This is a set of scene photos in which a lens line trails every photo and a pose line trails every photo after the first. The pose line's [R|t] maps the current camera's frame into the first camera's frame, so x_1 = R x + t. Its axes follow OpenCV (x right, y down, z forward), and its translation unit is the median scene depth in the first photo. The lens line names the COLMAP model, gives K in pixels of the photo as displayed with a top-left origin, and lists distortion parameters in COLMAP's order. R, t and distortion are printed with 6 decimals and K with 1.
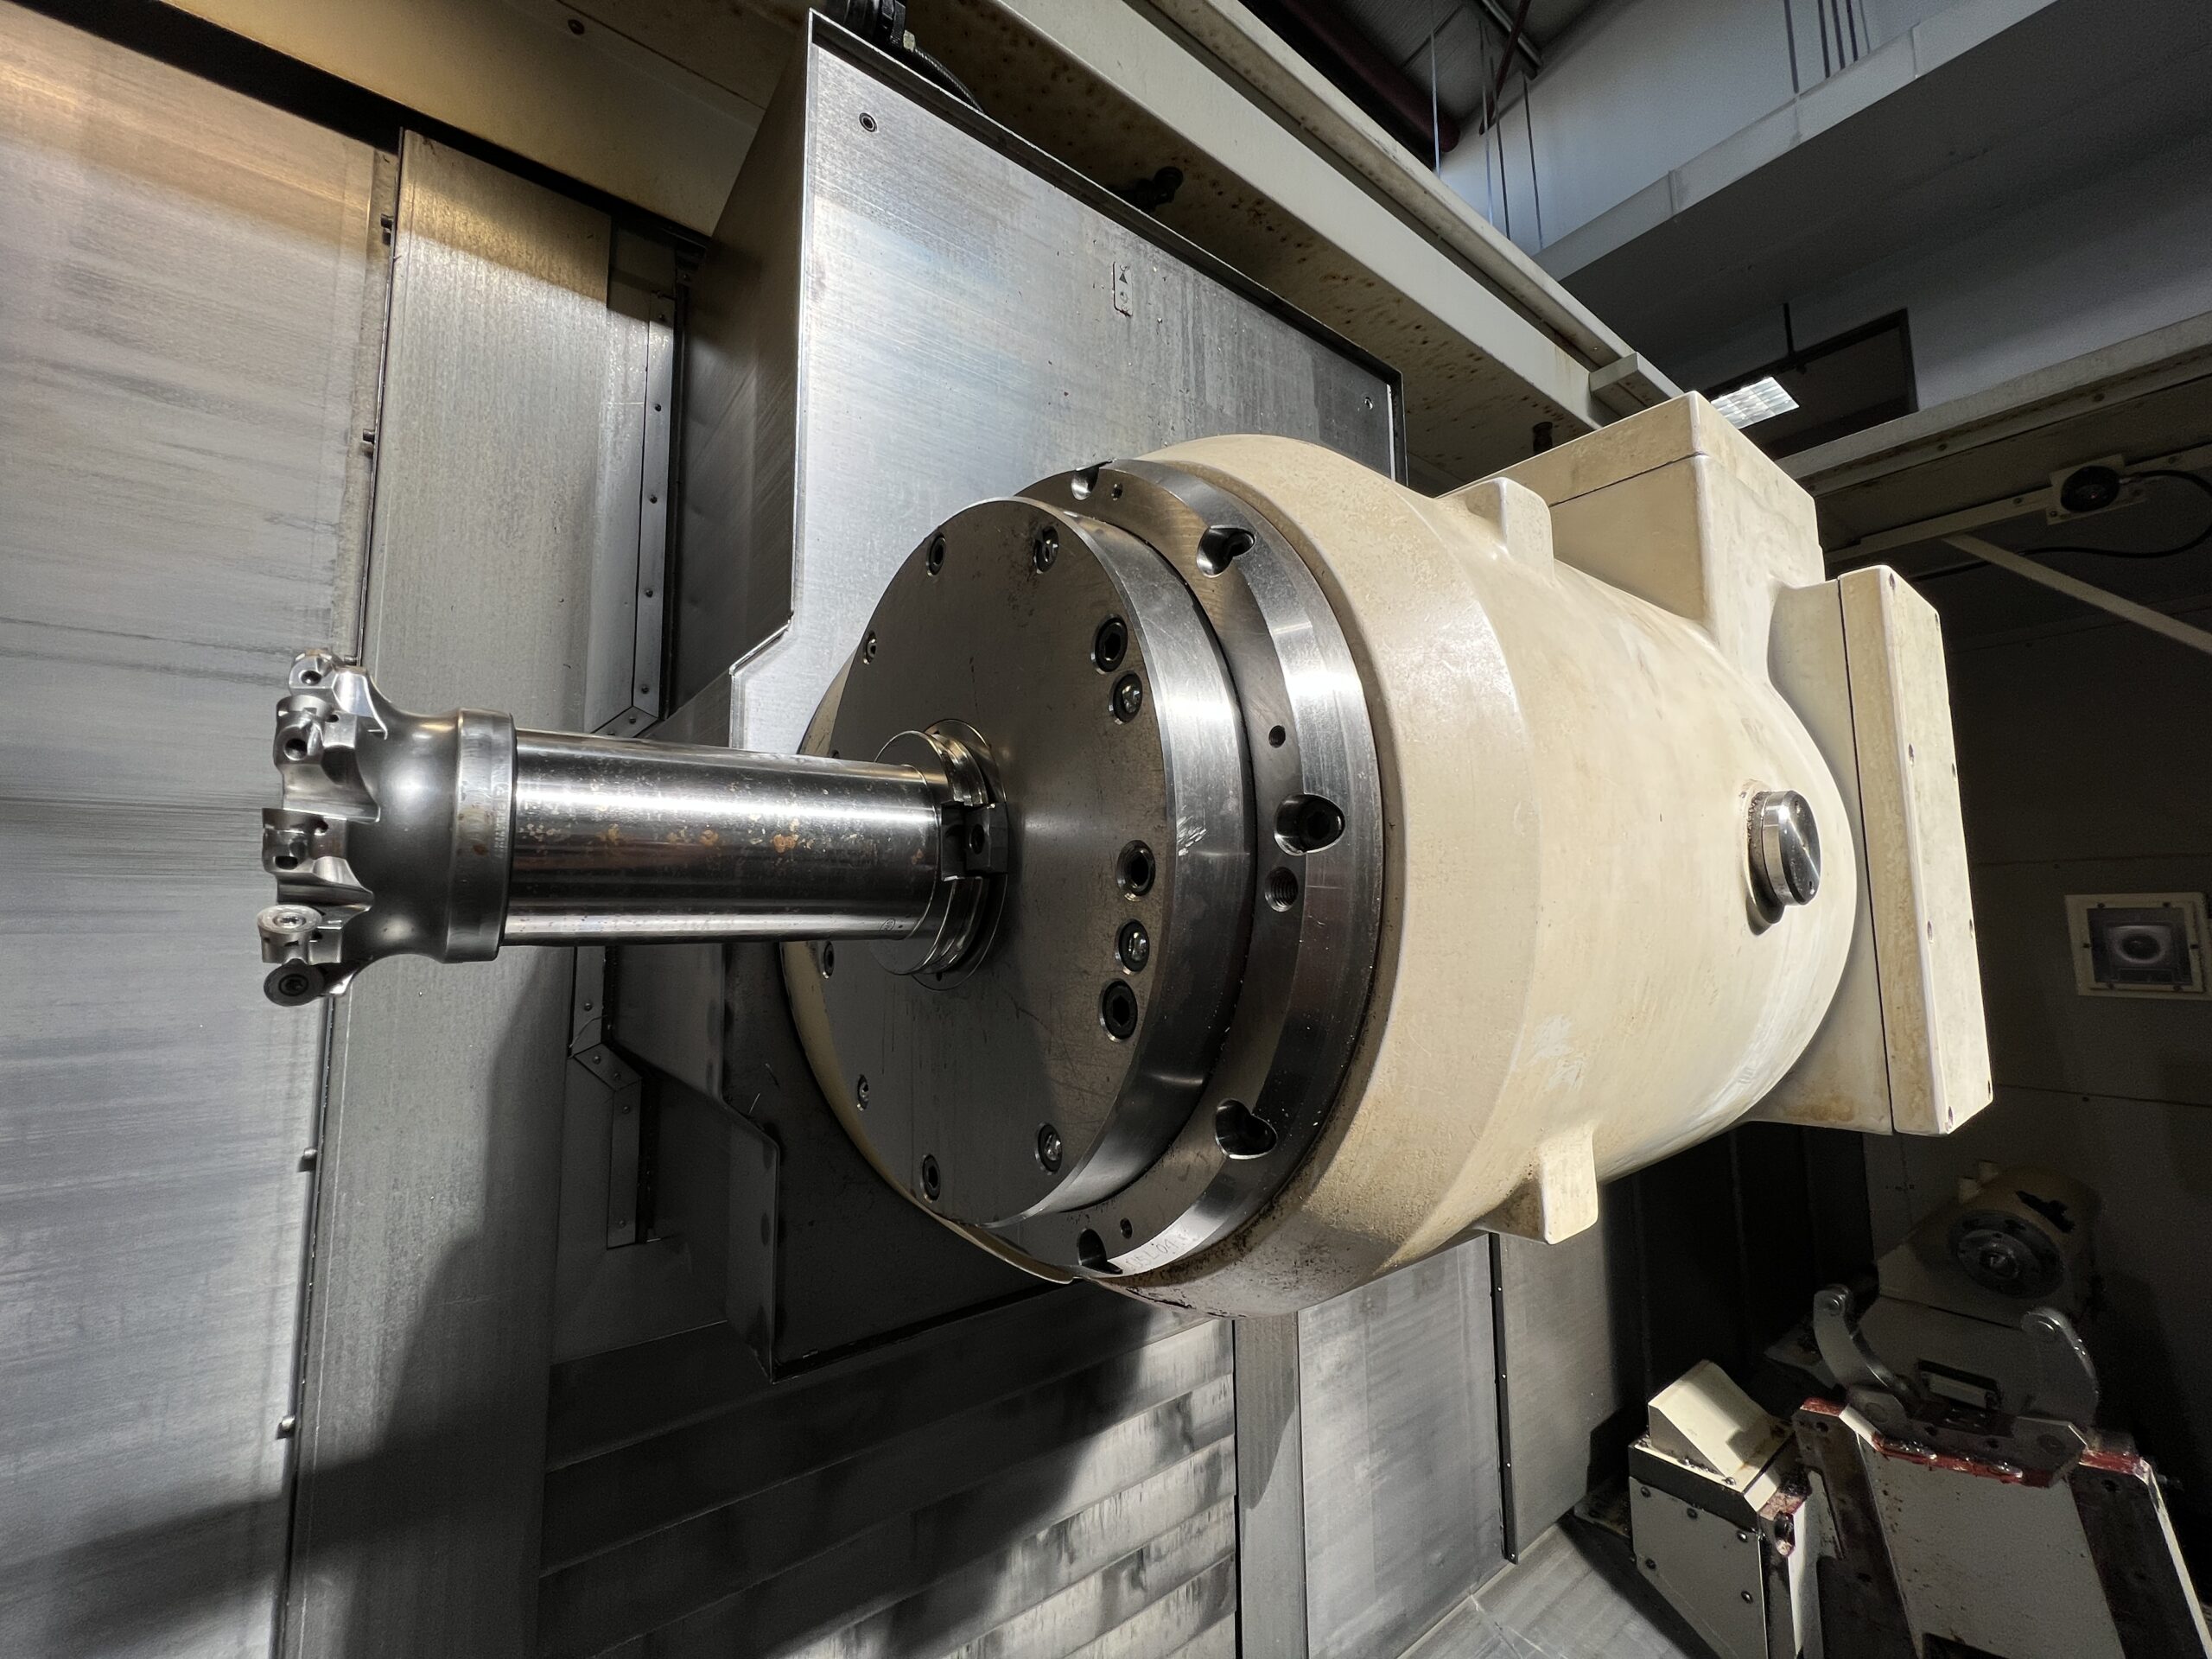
lens RADIAL K [[884.2, 0, 1105.8], [0, 884.2, 835.9], [0, 0, 1]] dist [-0.001819, 0.001065]
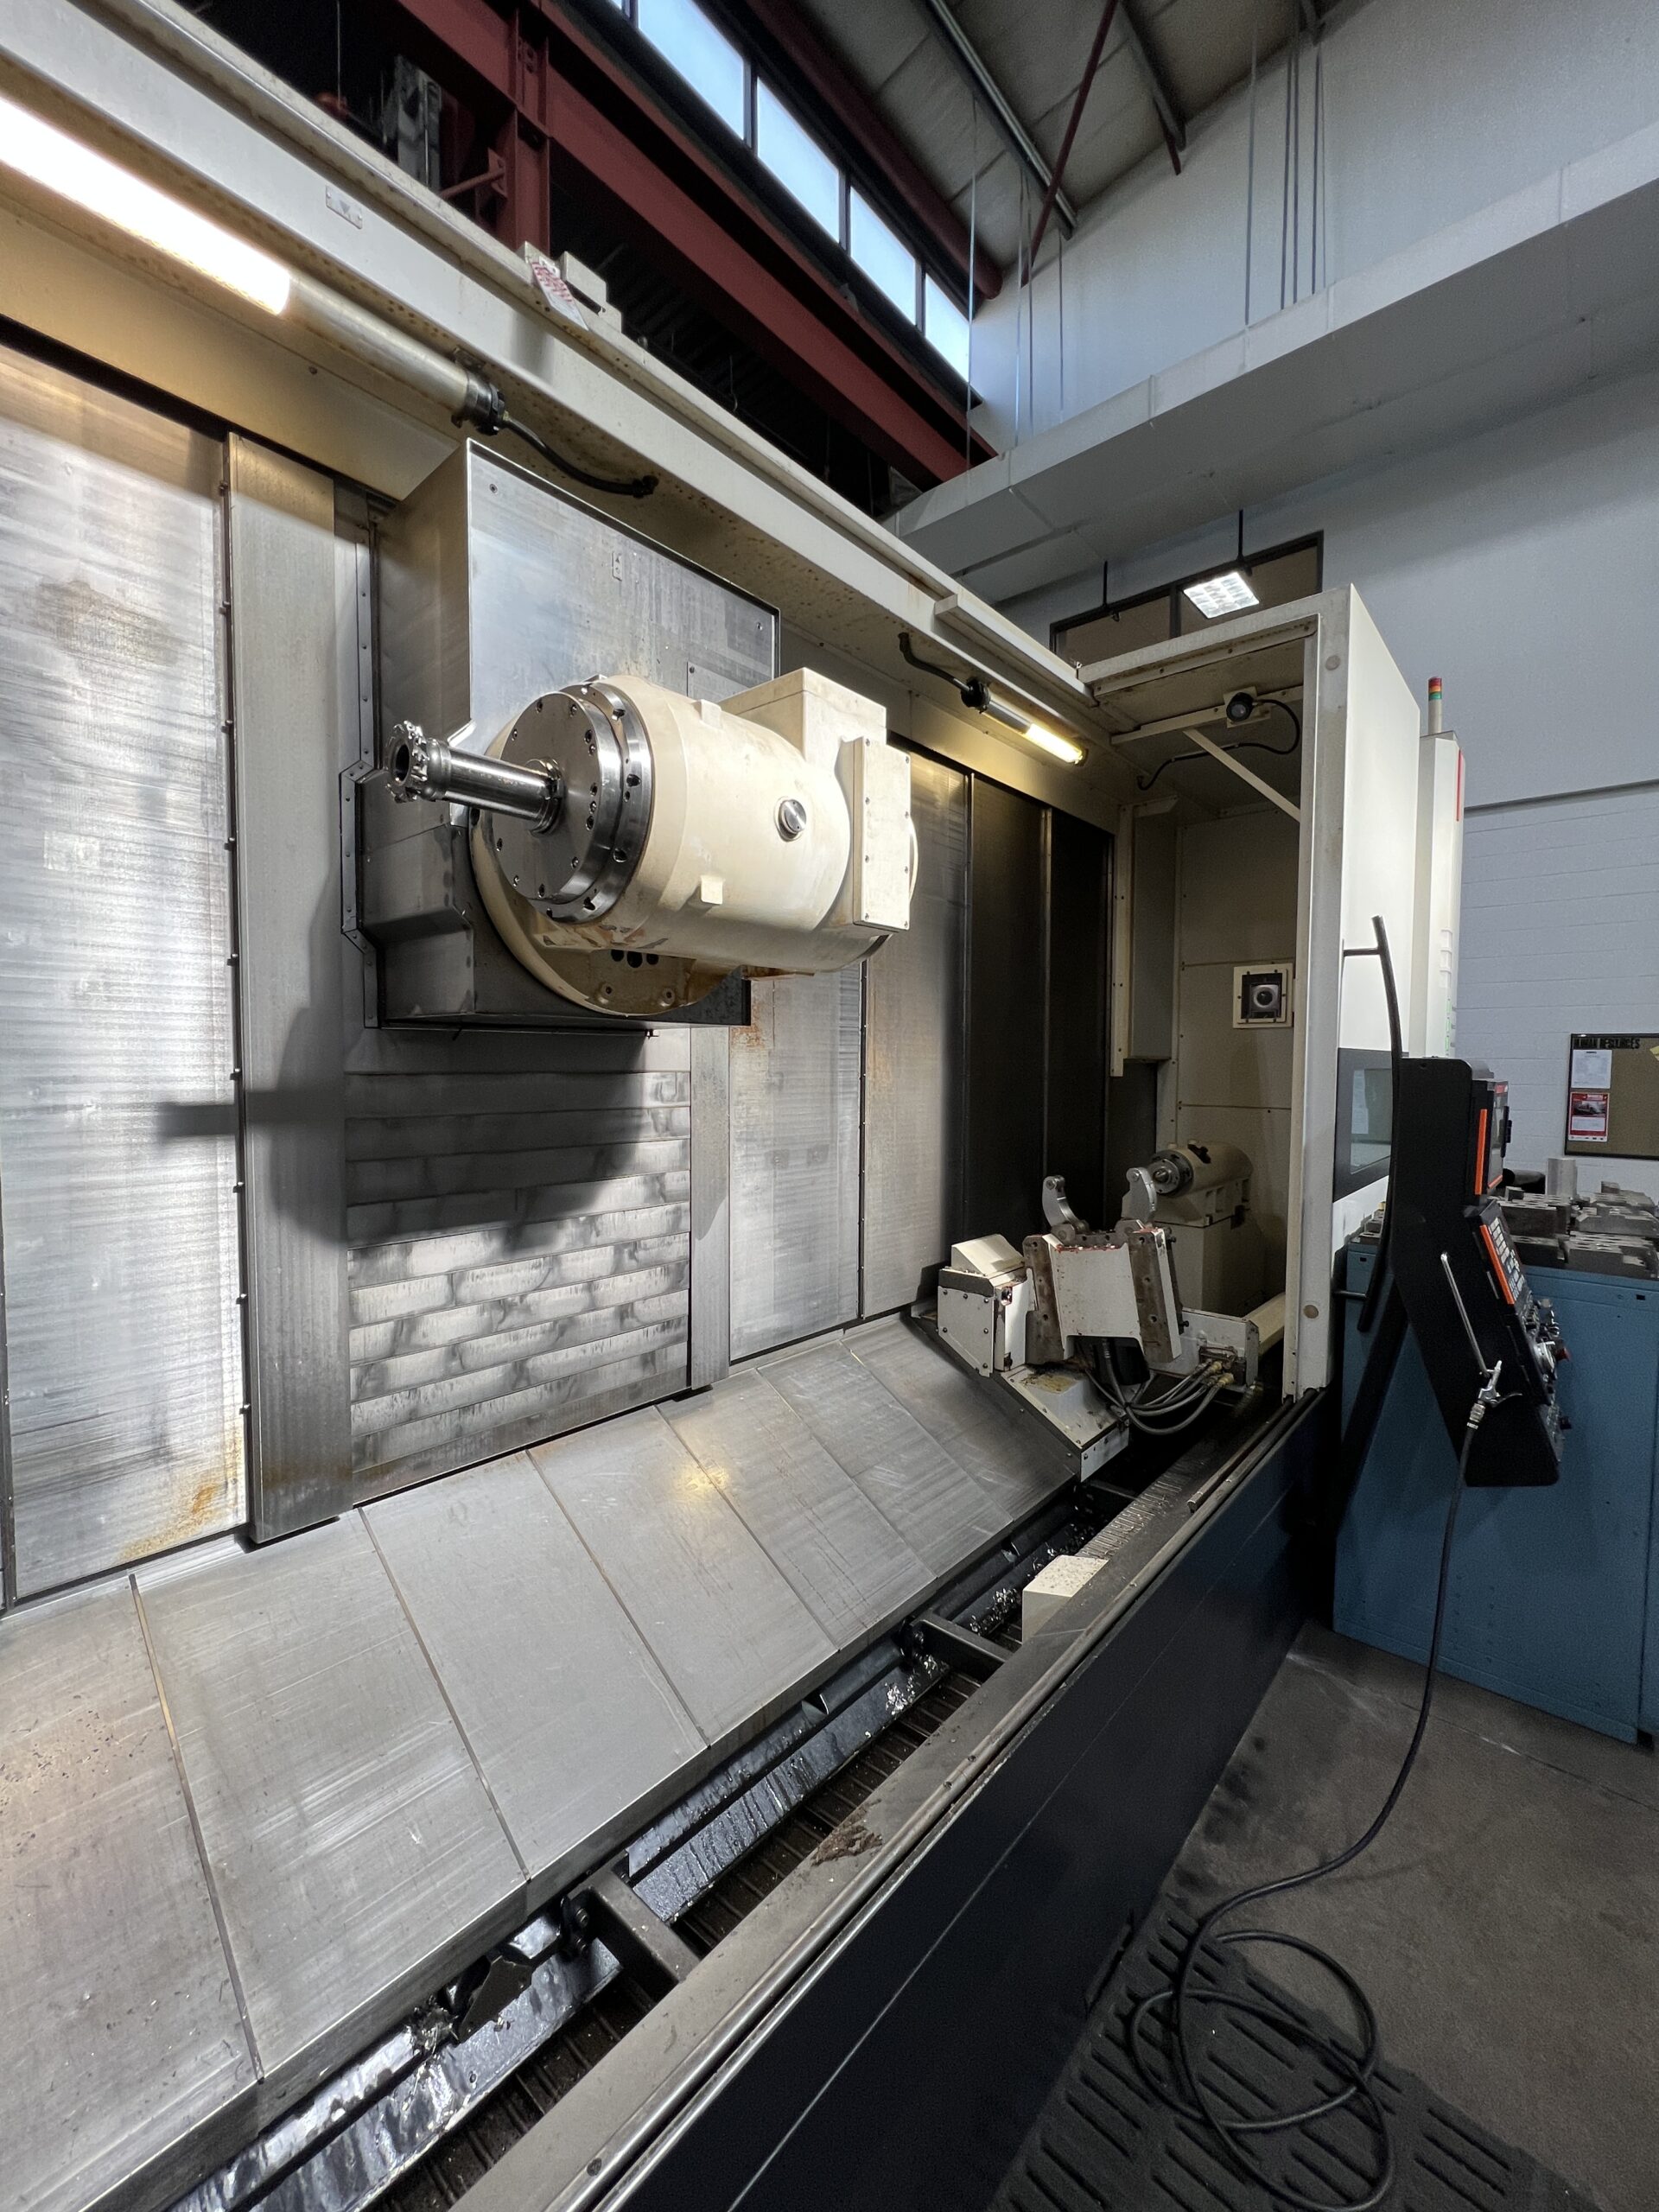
lens RADIAL K [[884.2, 0, 833.7], [0, 884.2, 1110.9], [0, 0, 1]] dist [-0.001819, 0.001065]
pose [[0.981265, 0.006545, 0.192553, 0.086680], [-0.034613, 0.989151, 0.142767, 0.222913], [-0.189530, -0.146757, 0.970845, -0.880068]]
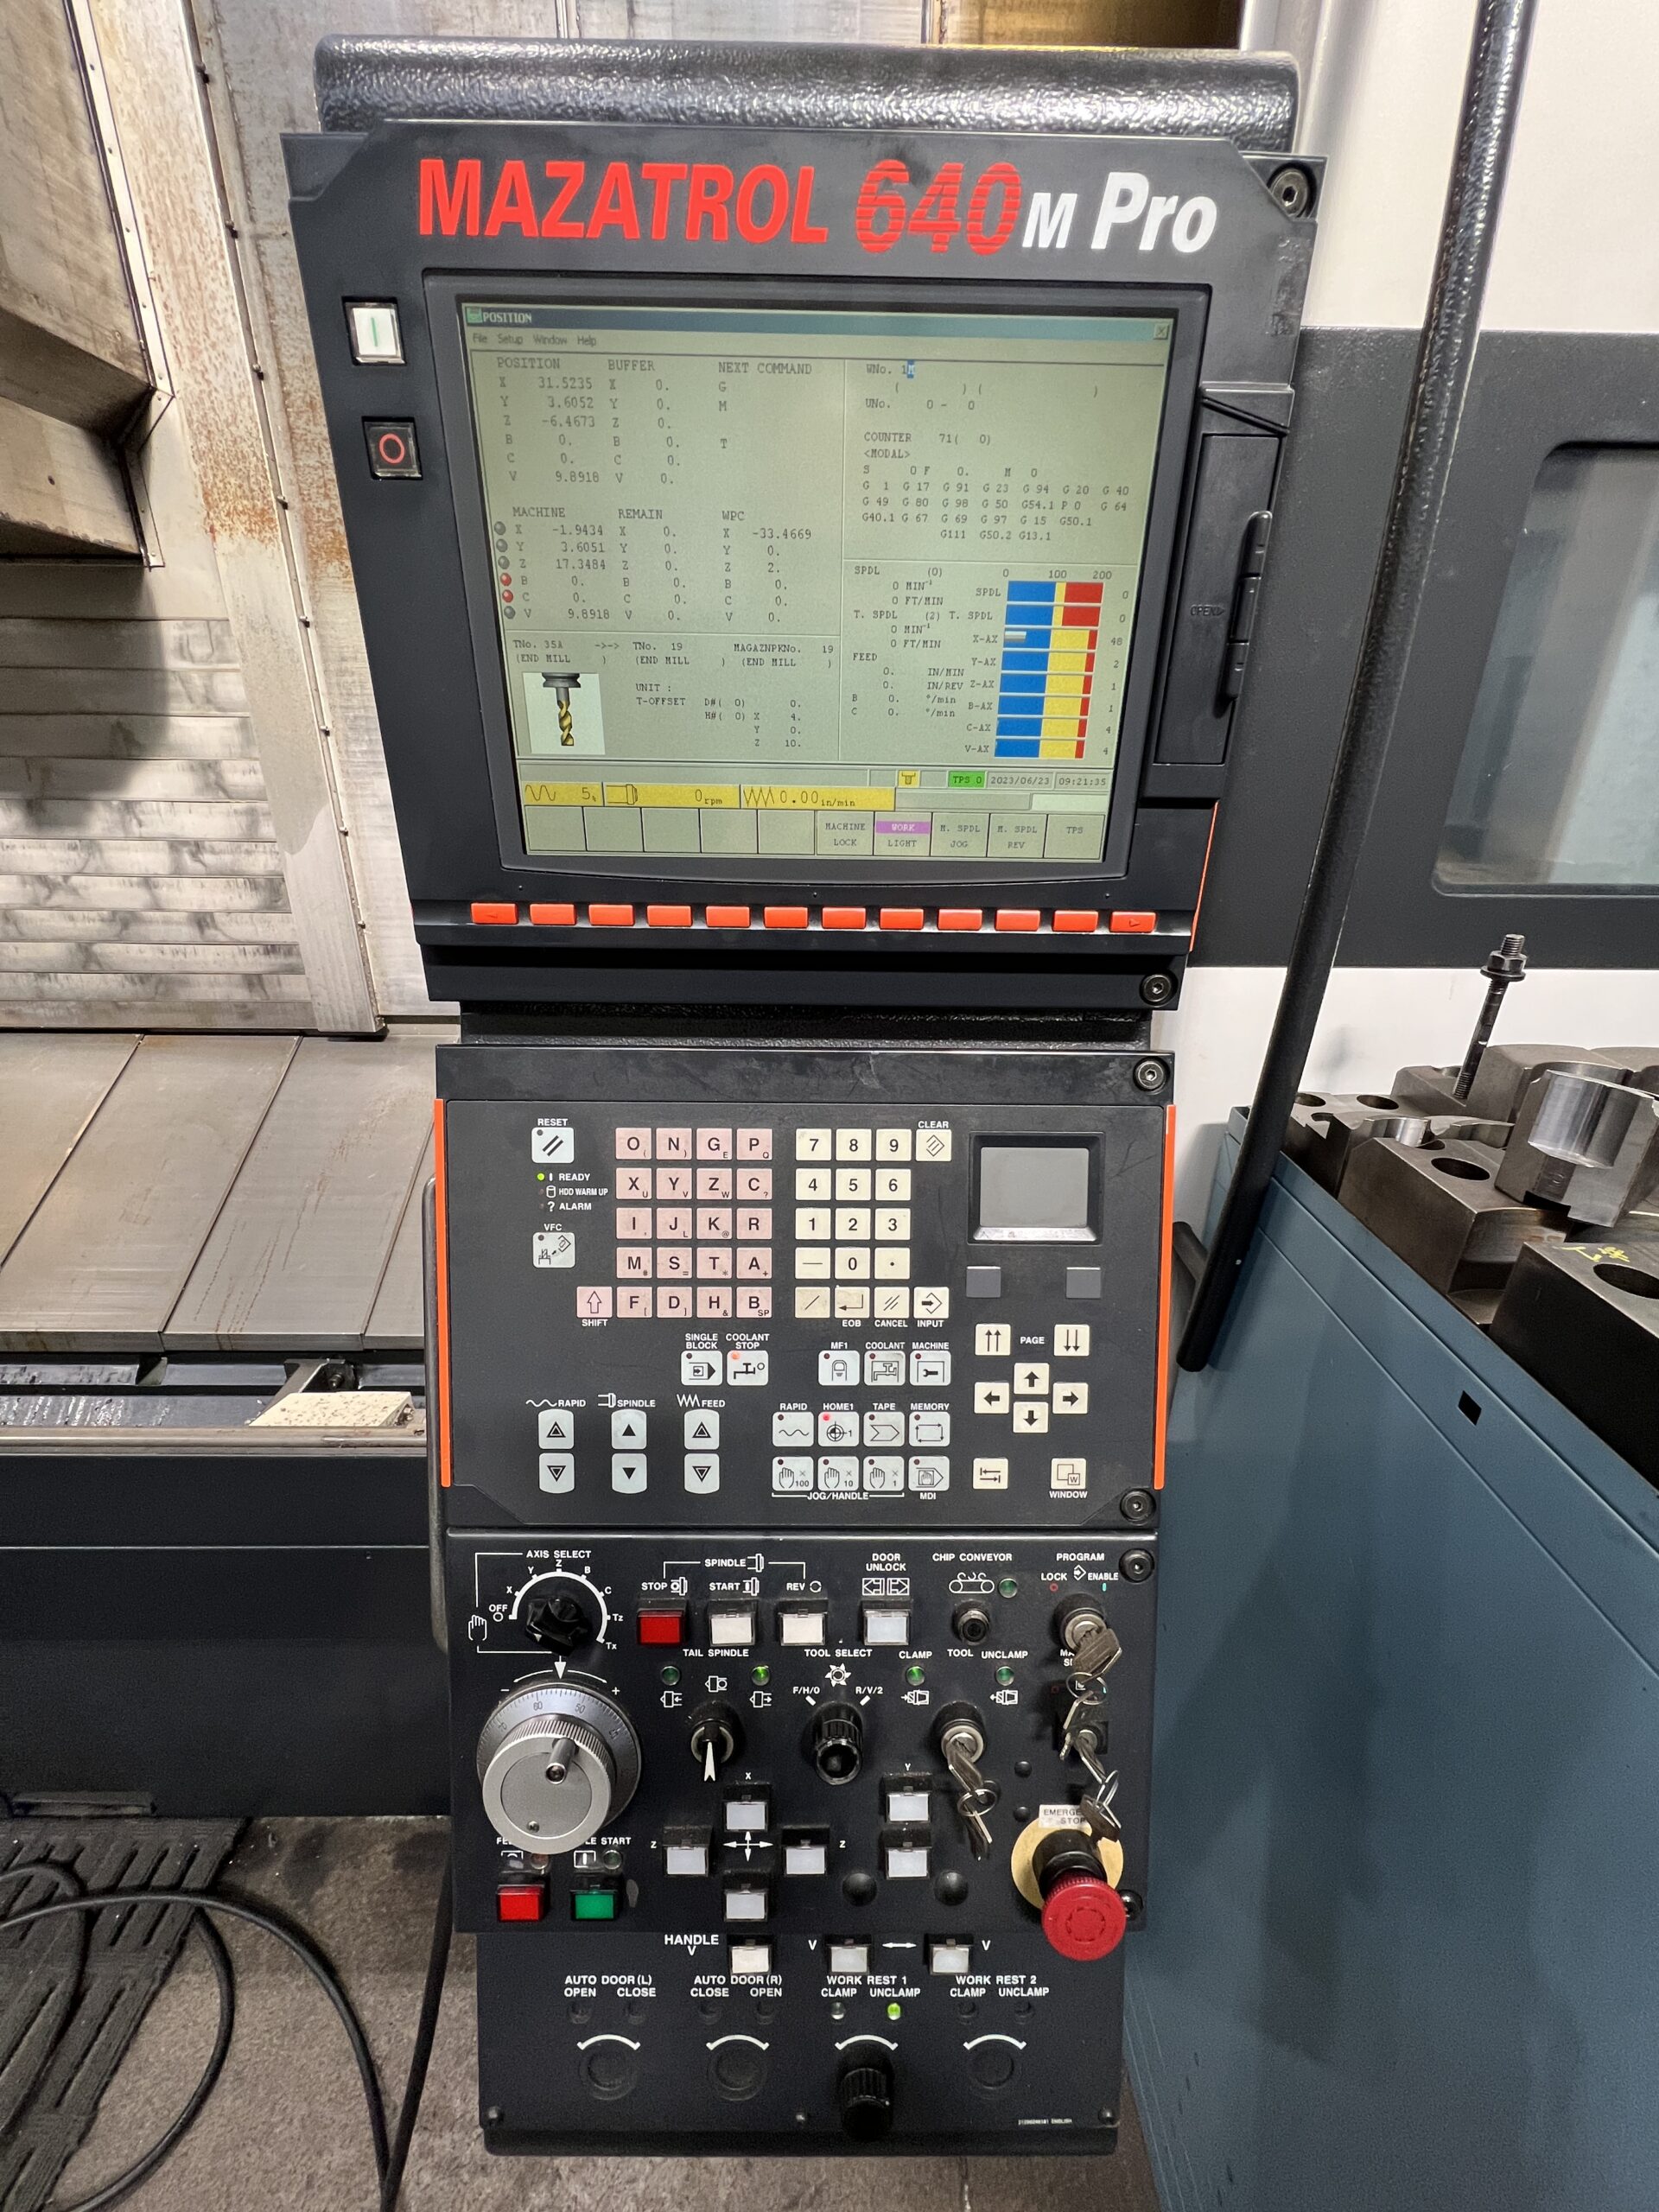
lens RADIAL K [[884.2, 0, 826.4], [0, 884.2, 1101.2], [0, 0, 1]] dist [-0.001819, 0.001065]
pose [[0.799511, 0.254927, -0.543870, 1.935938], [0.033814, 0.884928, 0.464499, 0.483890], [0.599699, -0.389762, 0.698890, 0.339807]]
